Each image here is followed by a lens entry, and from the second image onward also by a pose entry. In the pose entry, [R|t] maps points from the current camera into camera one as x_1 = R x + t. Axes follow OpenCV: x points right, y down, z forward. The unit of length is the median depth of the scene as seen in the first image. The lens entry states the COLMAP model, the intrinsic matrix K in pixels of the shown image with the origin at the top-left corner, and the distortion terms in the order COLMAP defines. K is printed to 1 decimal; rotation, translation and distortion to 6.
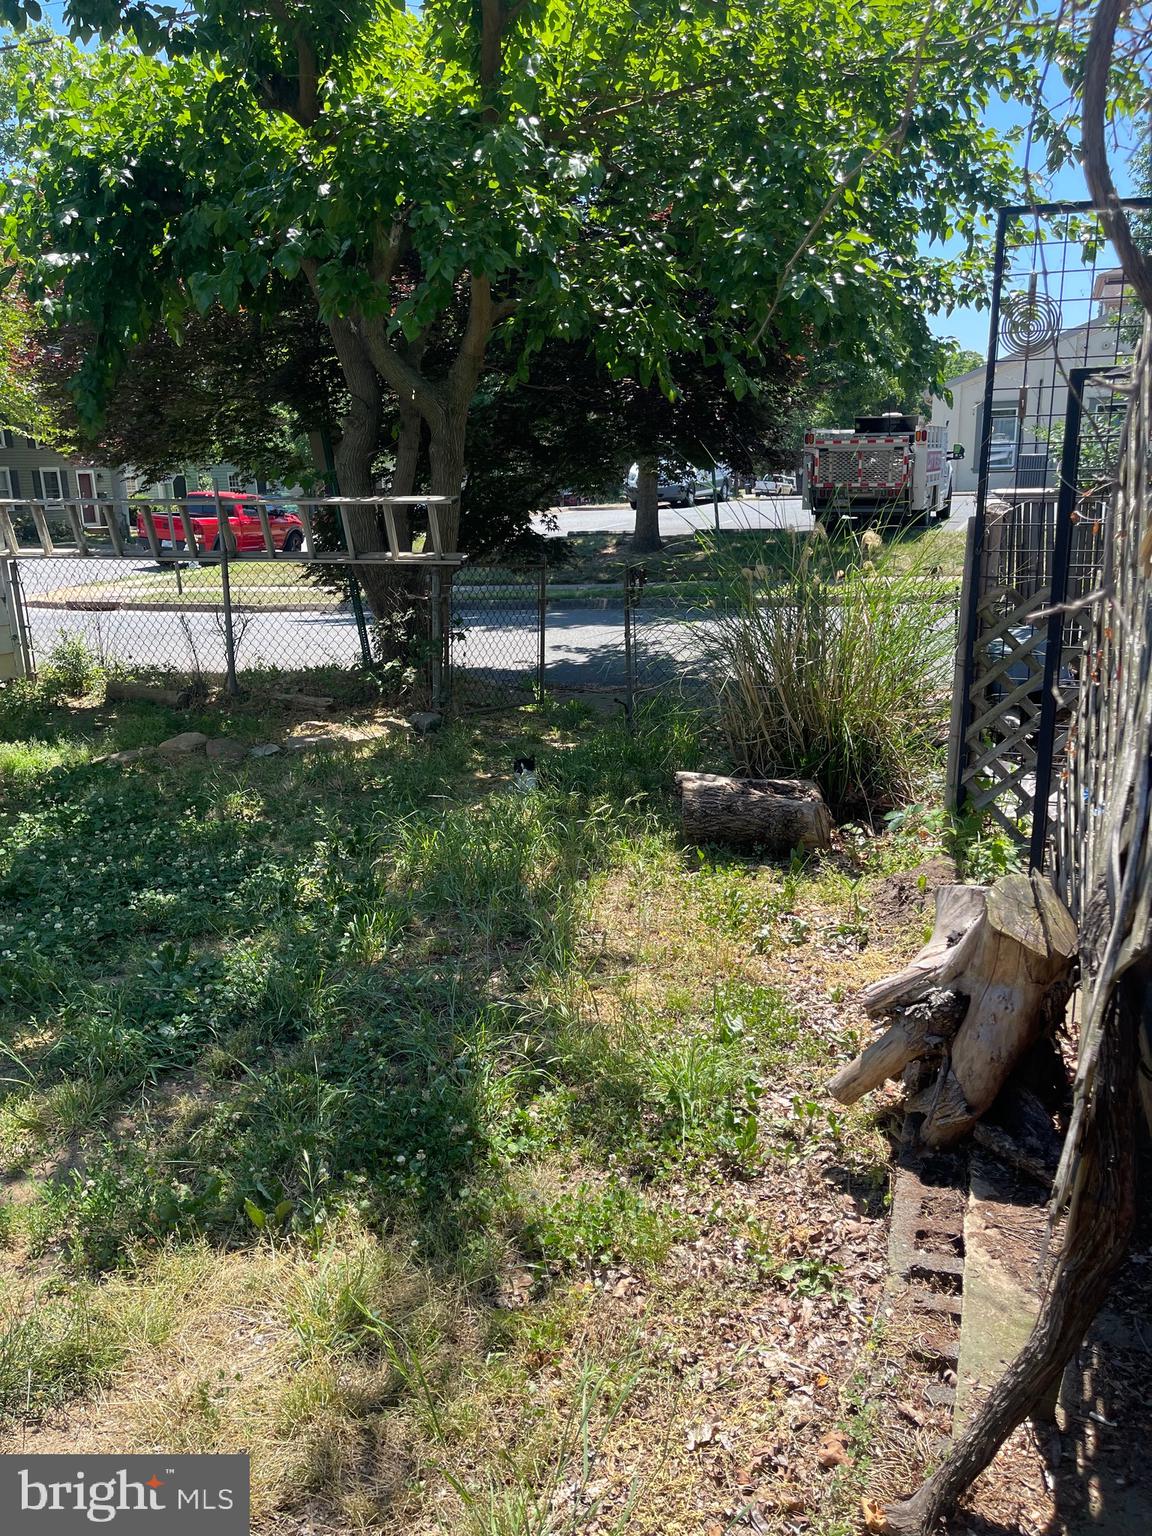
lens RADIAL K [[1134.8, 0, 576.0], [0, 1134.8, 768.0], [0, 0, 1]] dist [0.002908, 0.000837]
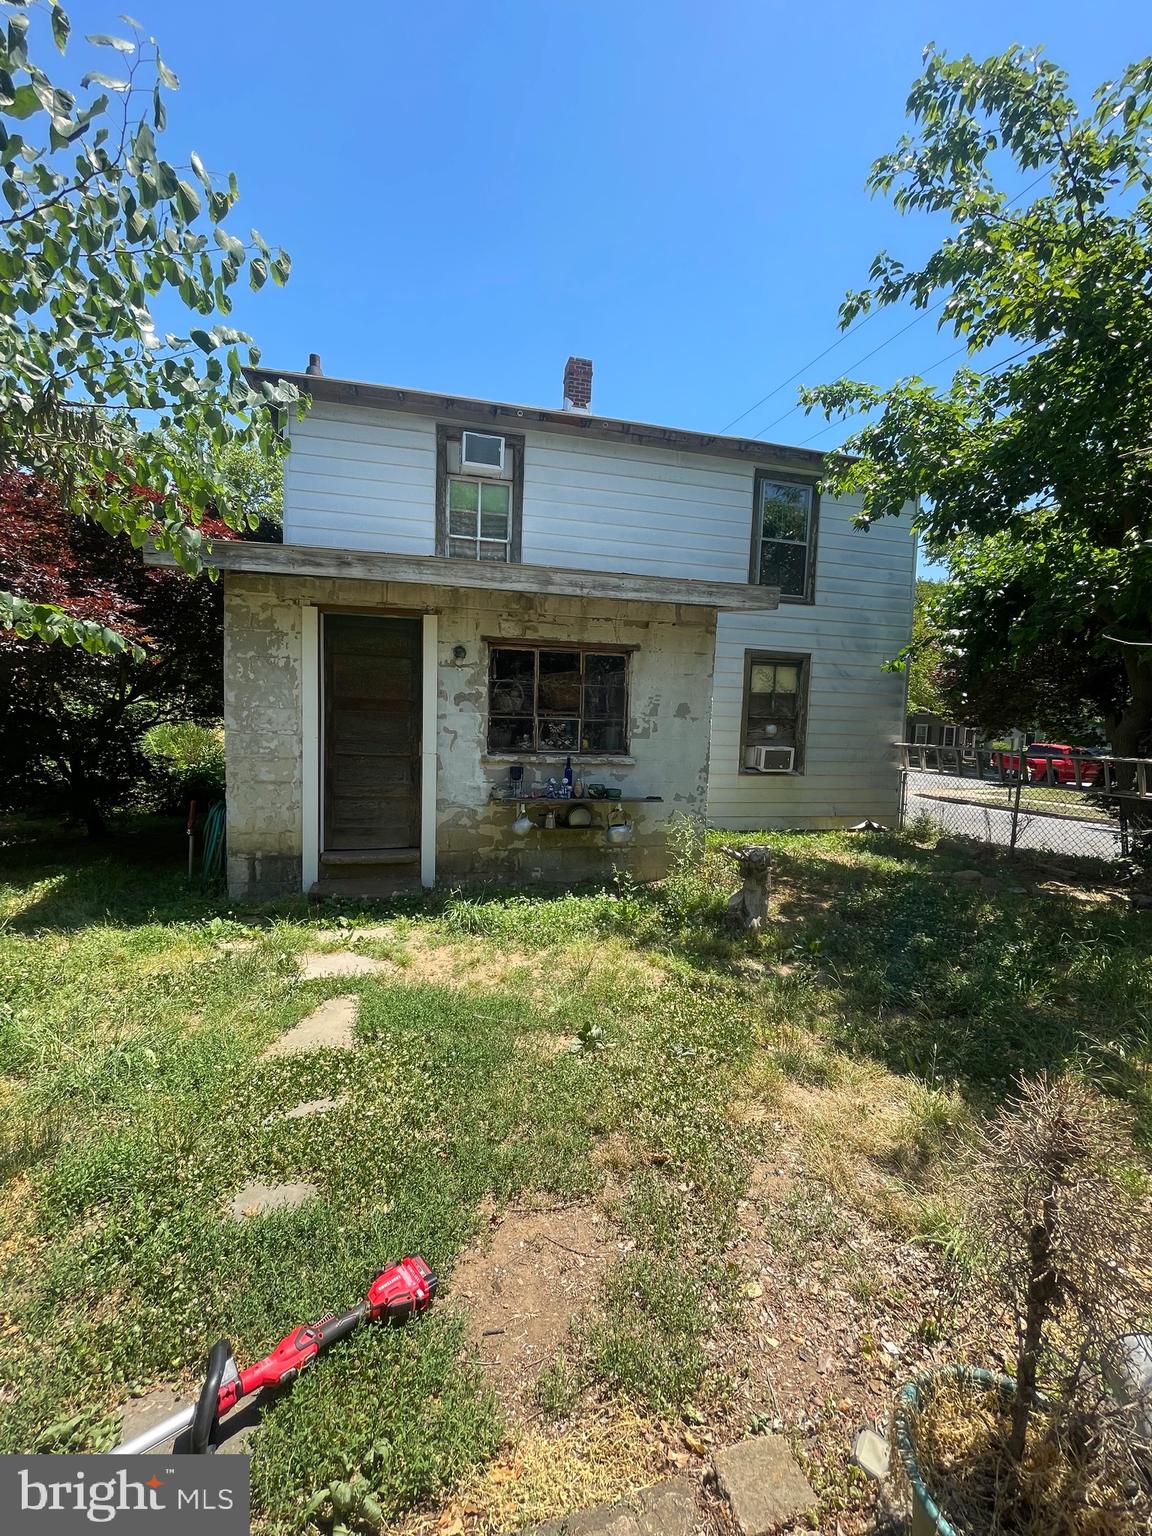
lens RADIAL K [[627.8, 0, 570.0], [0, 627.8, 766.5], [0, 0, 1]] dist [-0.001640, 0.002632]
pose [[0.556108, 0.098130, -0.825297, 0.111604], [-0.247752, 0.967432, -0.051913, 0.018371], [0.793324, 0.233338, 0.562308, -0.135363]]
